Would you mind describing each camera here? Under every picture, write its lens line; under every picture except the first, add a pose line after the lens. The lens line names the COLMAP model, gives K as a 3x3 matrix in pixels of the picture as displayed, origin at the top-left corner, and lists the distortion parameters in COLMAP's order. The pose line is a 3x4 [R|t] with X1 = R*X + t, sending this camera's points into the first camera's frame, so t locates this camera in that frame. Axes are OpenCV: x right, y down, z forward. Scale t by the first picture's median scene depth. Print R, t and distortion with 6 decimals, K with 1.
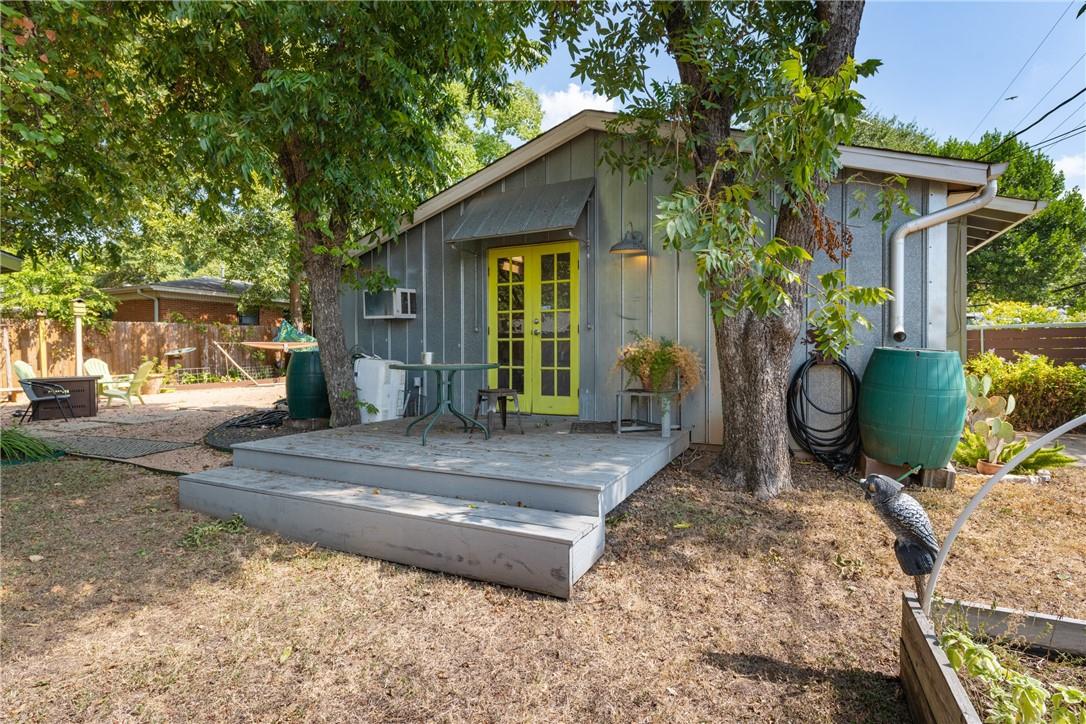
lens RADIAL K [[528.5, 0, 545.8], [0, 528.5, 361.2], [0, 0, 1]] dist [0.007083, -0.001584]
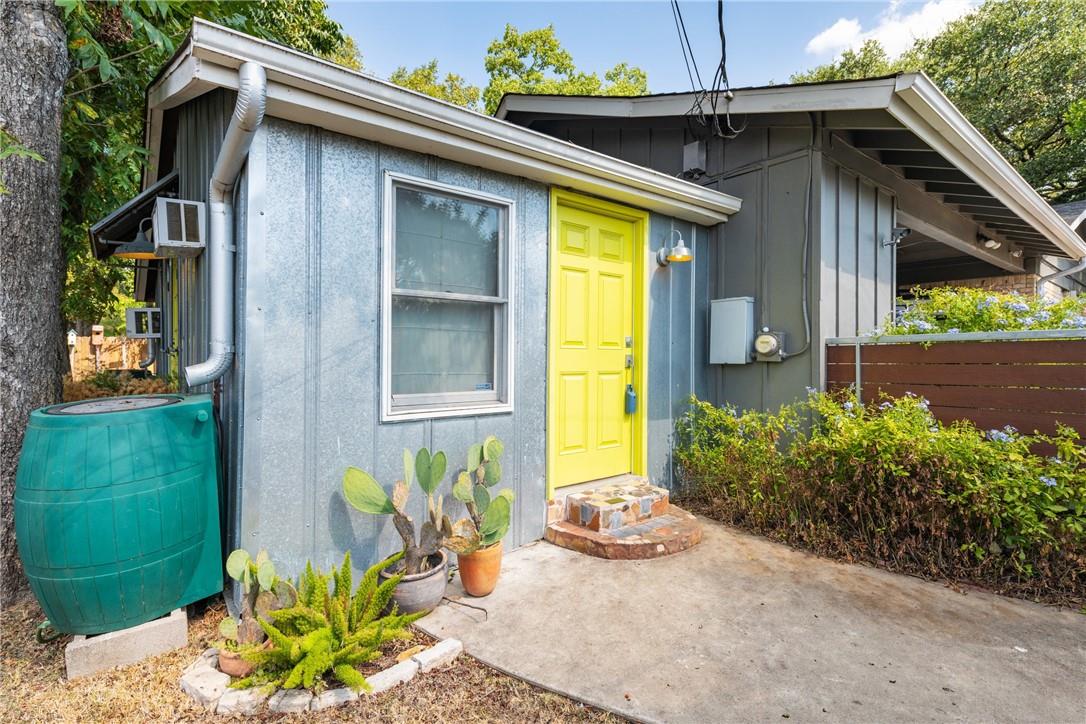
lens RADIAL K [[528.5, 0, 541.2], [0, 528.5, 356.3], [0, 0, 1]] dist [0.007083, -0.001584]
pose [[0.903734, 0.002190, -0.428089, 1.247083], [-0.007948, 0.999900, -0.011664, -0.064549], [0.428020, 0.013944, 0.903662, 0.649126]]
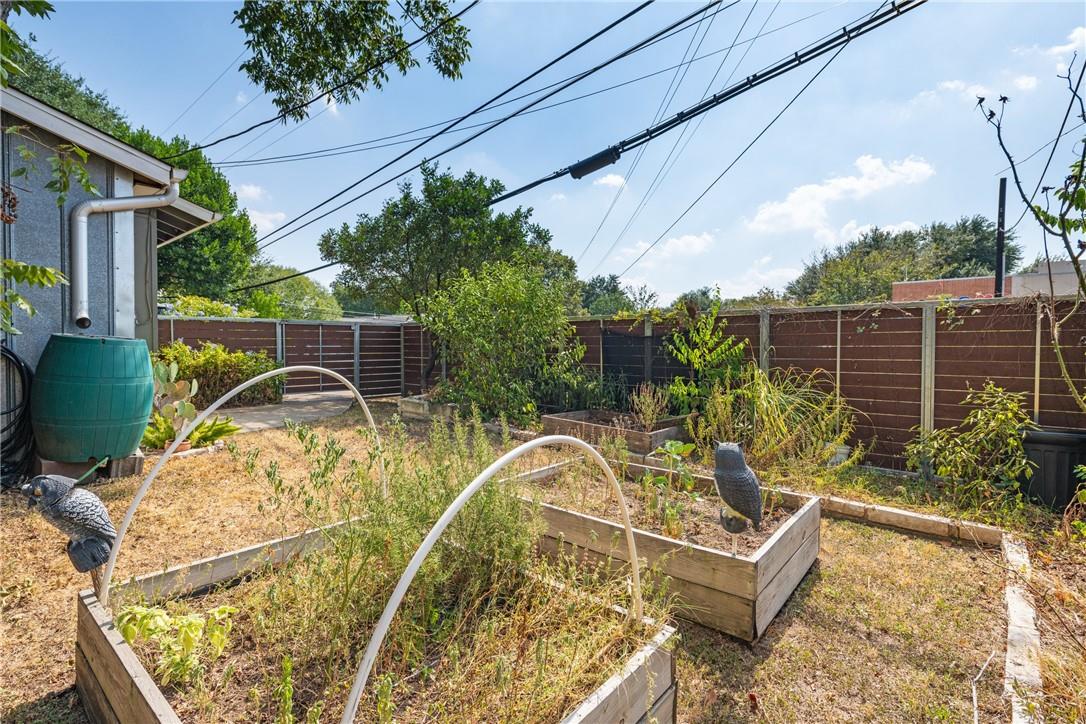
lens RADIAL K [[528.5, 0, 550.6], [0, 528.5, 358.8], [0, 0, 1]] dist [0.007083, -0.001584]
pose [[0.276206, -0.019895, 0.960893, 0.002642], [0.004676, 0.999802, 0.019356, 0.002131], [-0.961087, -0.000853, 0.276244, -0.036255]]
